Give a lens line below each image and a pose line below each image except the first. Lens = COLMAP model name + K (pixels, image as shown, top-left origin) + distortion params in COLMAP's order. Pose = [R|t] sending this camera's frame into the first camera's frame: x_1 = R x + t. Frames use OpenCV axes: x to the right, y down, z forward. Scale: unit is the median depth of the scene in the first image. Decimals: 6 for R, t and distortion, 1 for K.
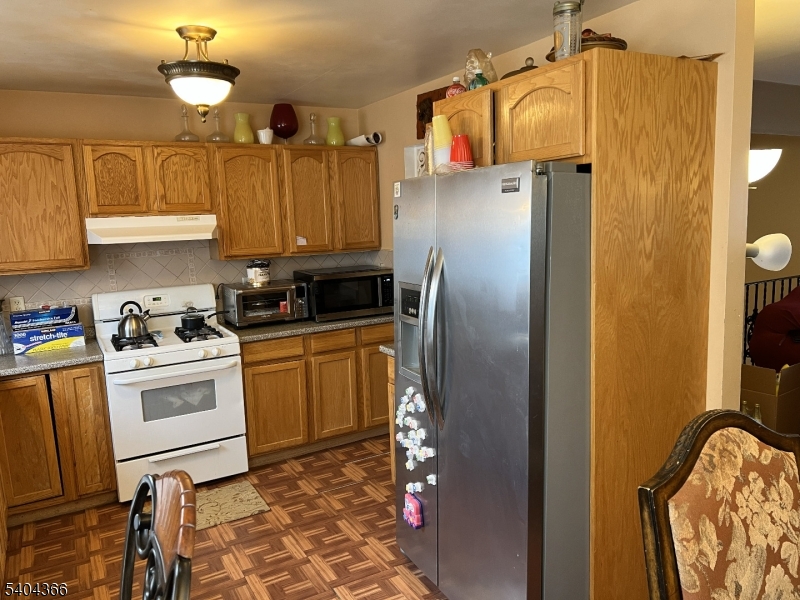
lens RADIAL K [[601.8, 0, 400.1], [0, 601.8, 305.0], [0, 0, 1]] dist [0.054607, -0.071671]
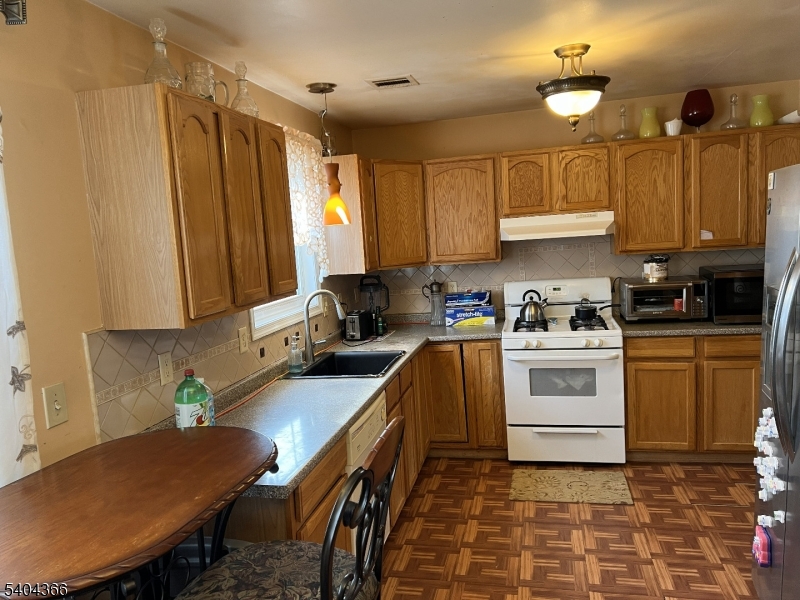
lens RADIAL K [[601.8, 0, 400.1], [0, 601.8, 305.0], [0, 0, 1]] dist [0.054607, -0.071671]
pose [[0.736322, 0.074205, -0.672550, 0.147325], [-0.060723, 0.997204, 0.043544, -0.012900], [0.673901, 0.008776, 0.738769, -0.010406]]
